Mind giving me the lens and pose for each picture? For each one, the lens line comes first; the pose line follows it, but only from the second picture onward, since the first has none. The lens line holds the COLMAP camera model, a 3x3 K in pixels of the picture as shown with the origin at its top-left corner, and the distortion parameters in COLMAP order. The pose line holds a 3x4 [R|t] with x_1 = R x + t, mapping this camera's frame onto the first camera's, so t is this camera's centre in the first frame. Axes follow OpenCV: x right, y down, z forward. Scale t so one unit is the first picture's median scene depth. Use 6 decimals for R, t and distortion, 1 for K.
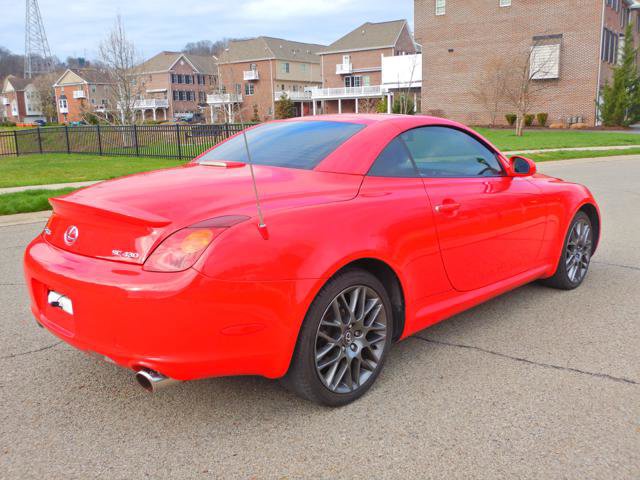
lens RADIAL K [[571.7, 0, 319.8], [0, 571.7, 240.2], [0, 0, 1]] dist [-0.001395, 0.004427]
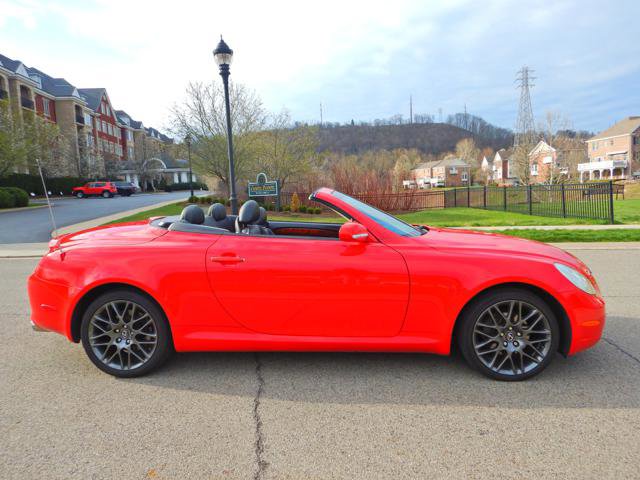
lens RADIAL K [[448.9, 0, 320.6], [0, 448.9, 240.4], [0, 0, 1]] dist [0.002856, -0.005615]
pose [[0.654355, 0.073449, -0.752612, 0.907718], [-0.130009, 0.991379, -0.016286, -0.091120], [0.744927, 0.108503, 0.658263, 0.402720]]
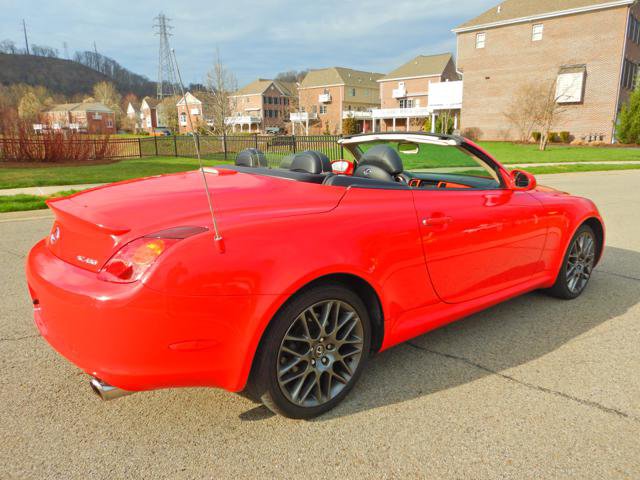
lens RADIAL K [[448.9, 0, 320.6], [0, 448.9, 240.4], [0, 0, 1]] dist [0.002856, -0.005615]
pose [[0.992057, 0.044844, -0.117520, 0.095316], [-0.041845, 0.998736, 0.027859, -0.030549], [0.118621, -0.022721, 0.992680, 0.163398]]
